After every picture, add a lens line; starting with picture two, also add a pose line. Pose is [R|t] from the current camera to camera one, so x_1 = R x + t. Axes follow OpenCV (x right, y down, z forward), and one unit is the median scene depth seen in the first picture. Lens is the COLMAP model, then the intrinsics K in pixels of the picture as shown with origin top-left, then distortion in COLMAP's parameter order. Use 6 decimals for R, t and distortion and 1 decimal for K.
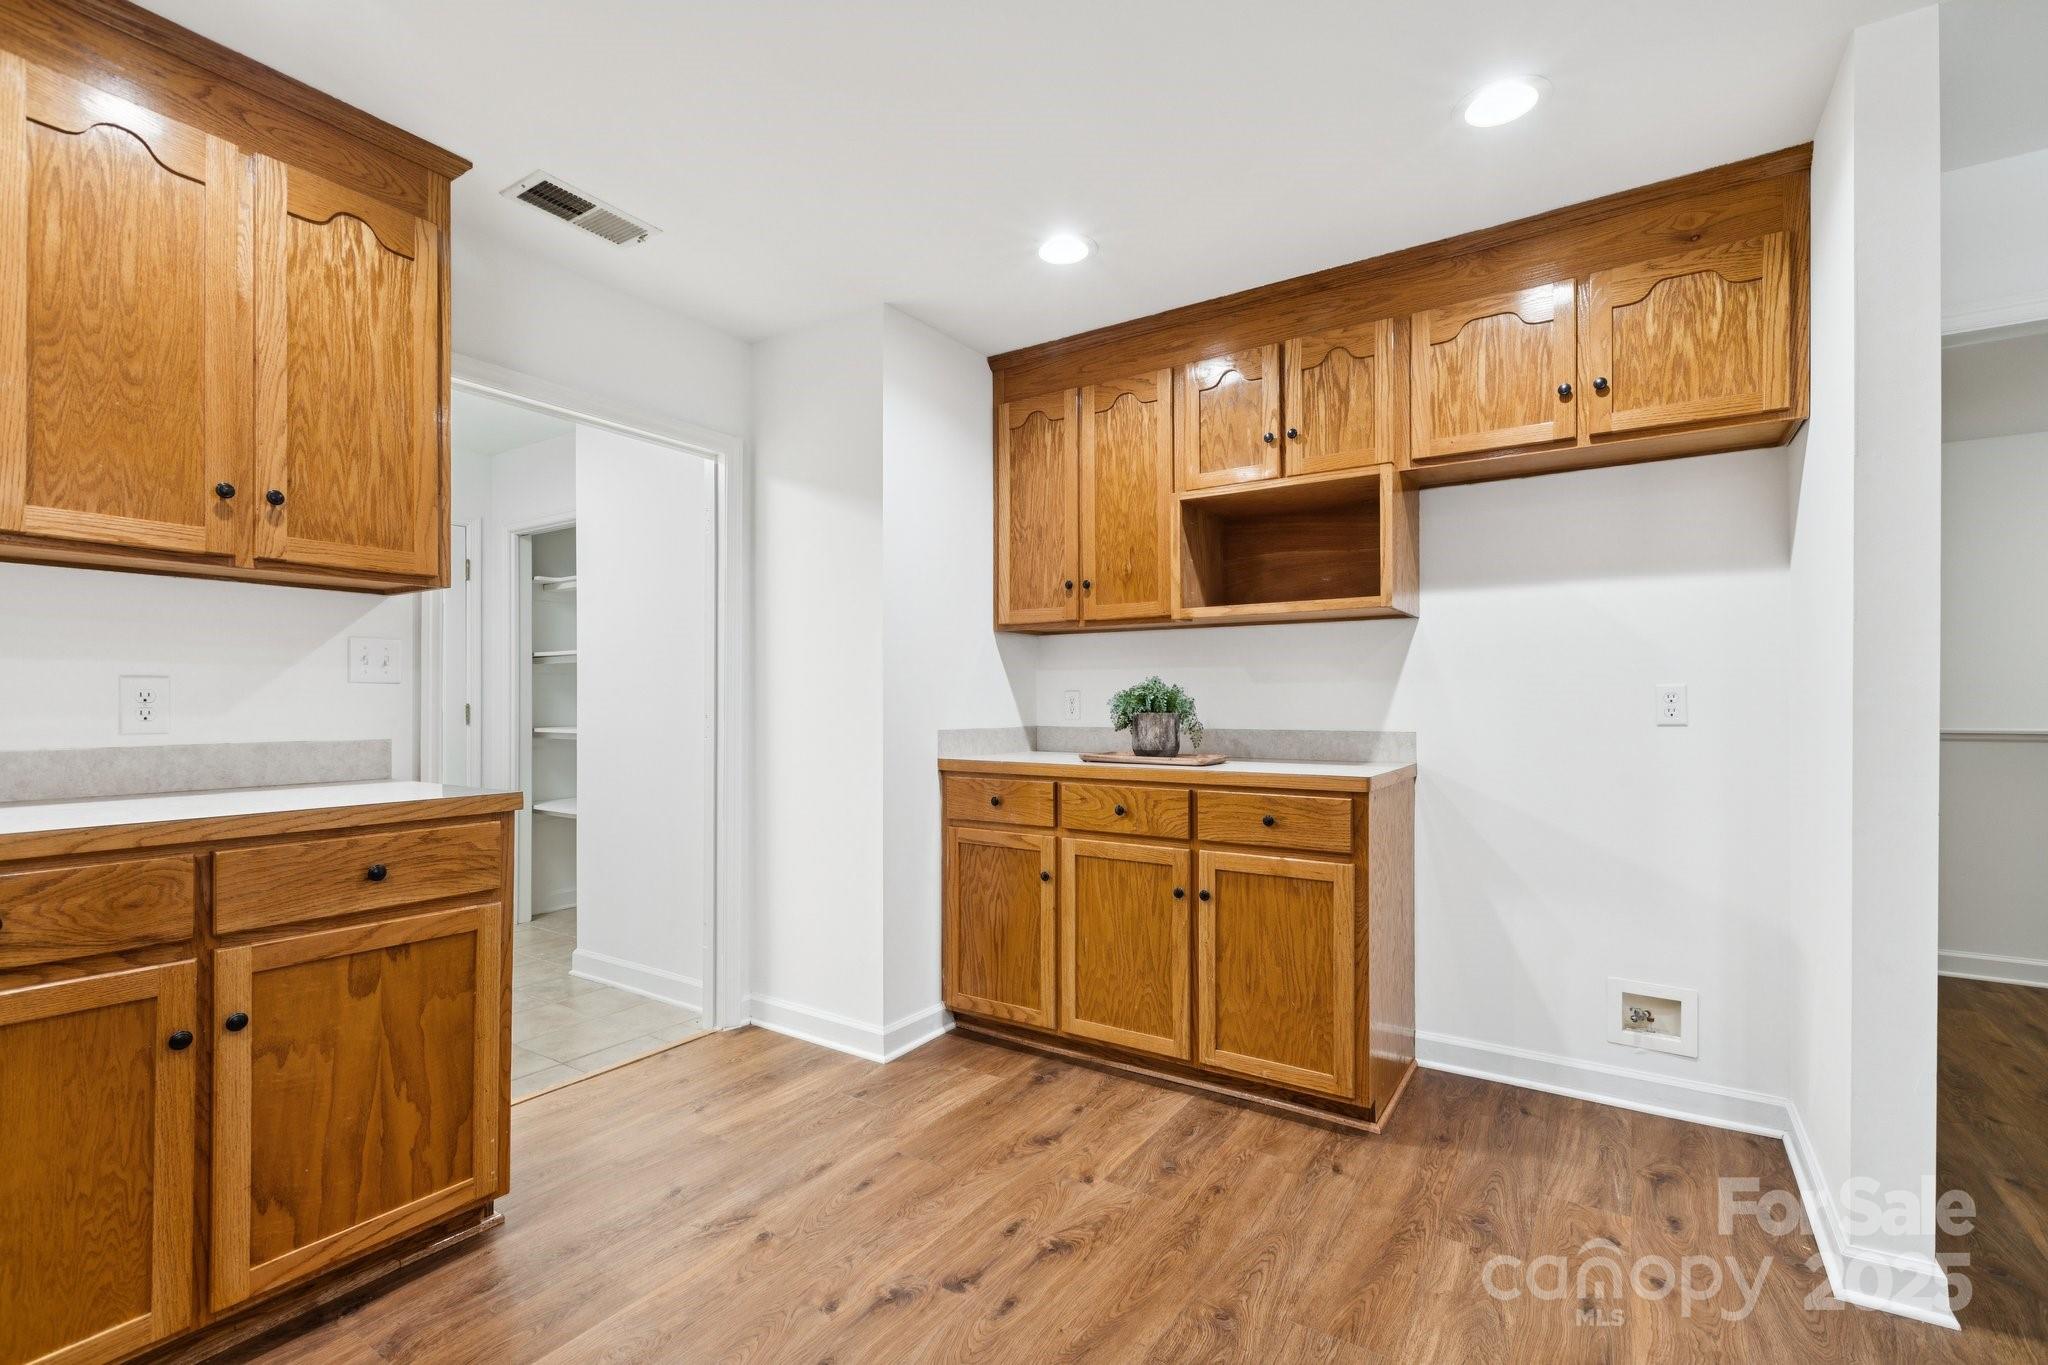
lens RADIAL K [[921.4, 0, 1014.6], [0, 921.4, 701.7], [0, 0, 1]] dist [0.004794, -0.001660]
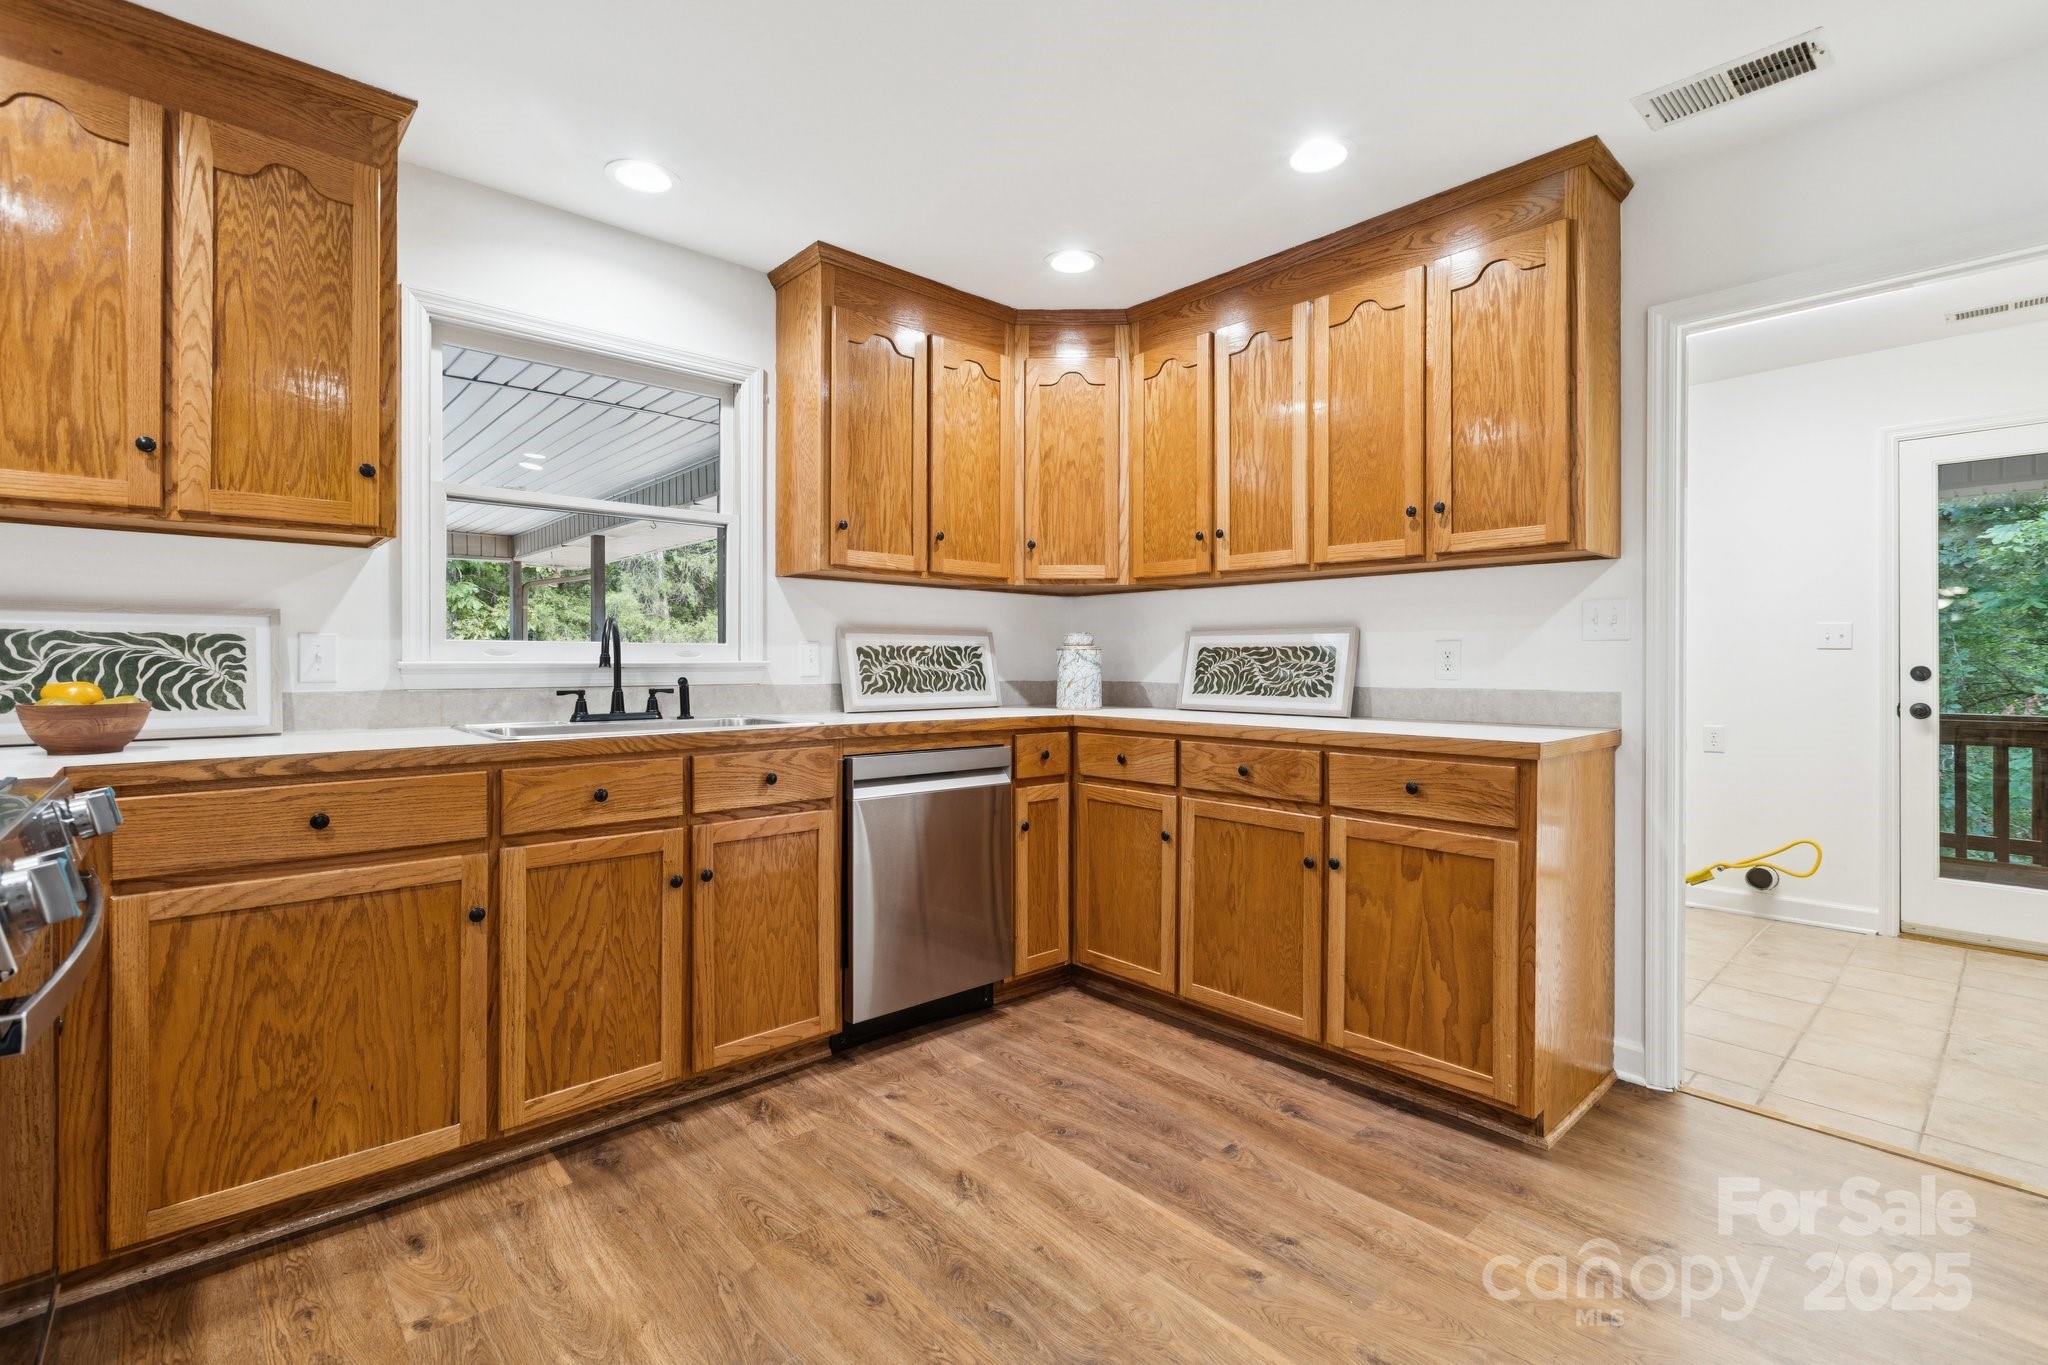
lens RADIAL K [[921.4, 0, 1022.3], [0, 921.4, 660.5], [0, 0, 1]] dist [0.004794, -0.001660]
pose [[-0.244806, -0.001396, -0.969571, 0.676672], [0.000648, 0.999999, -0.001604, 0.006288], [0.969572, -0.001021, -0.244805, 0.747243]]
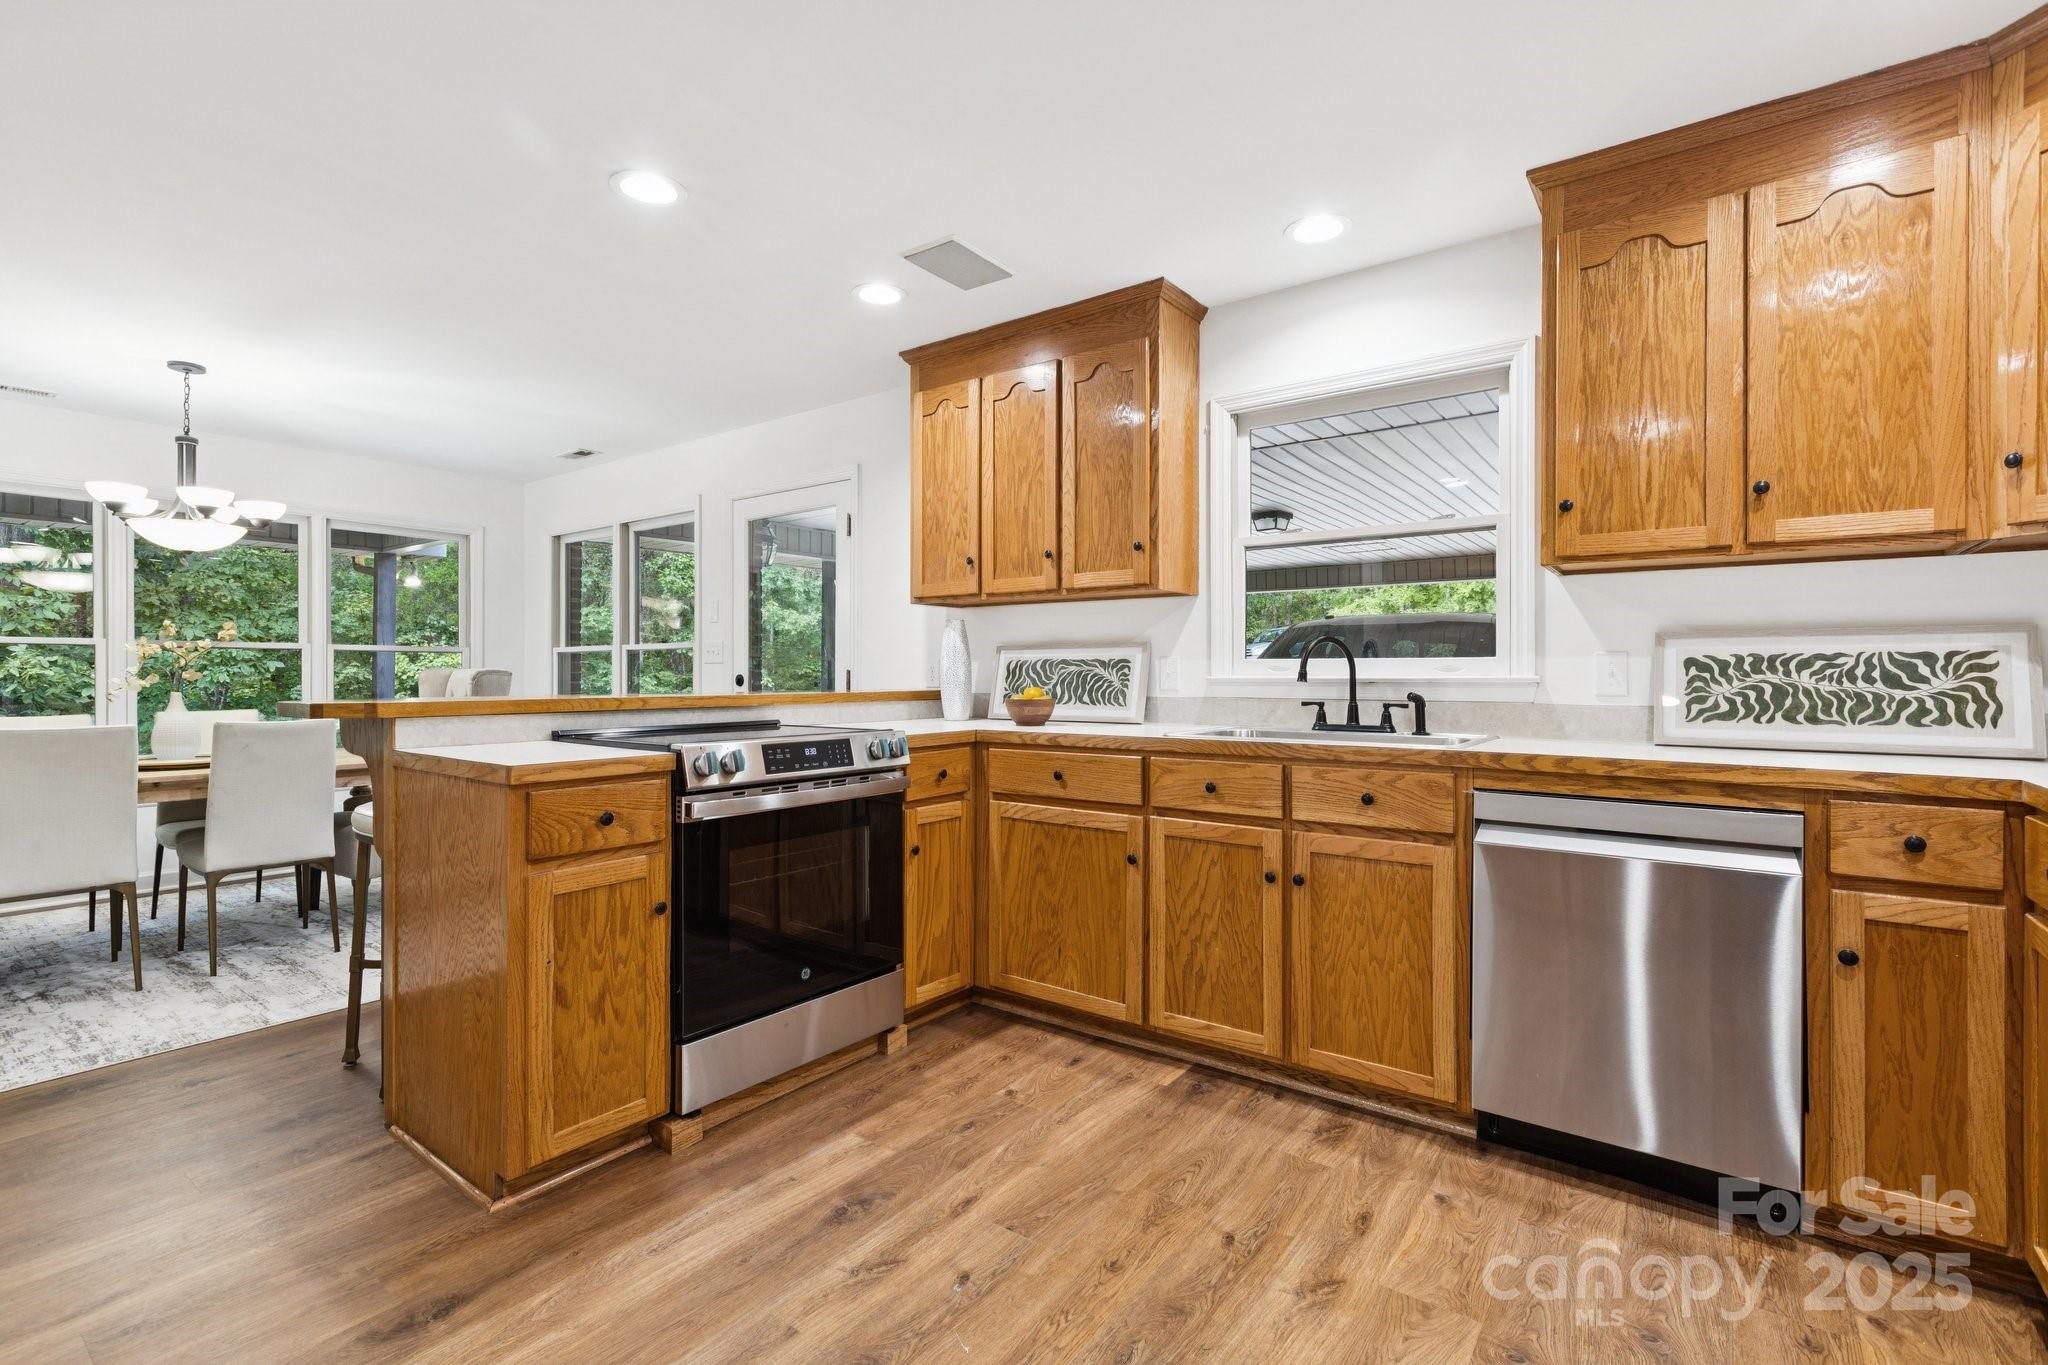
lens RADIAL K [[921.4, 0, 1032.7], [0, 921.4, 674.5], [0, 0, 1]] dist [0.004794, -0.001660]
pose [[-0.999017, -0.000165, 0.044339, -0.104204], [-0.000208, 1.000000, -0.000966, 0.003350], [-0.044339, -0.000974, -0.999016, 1.353822]]
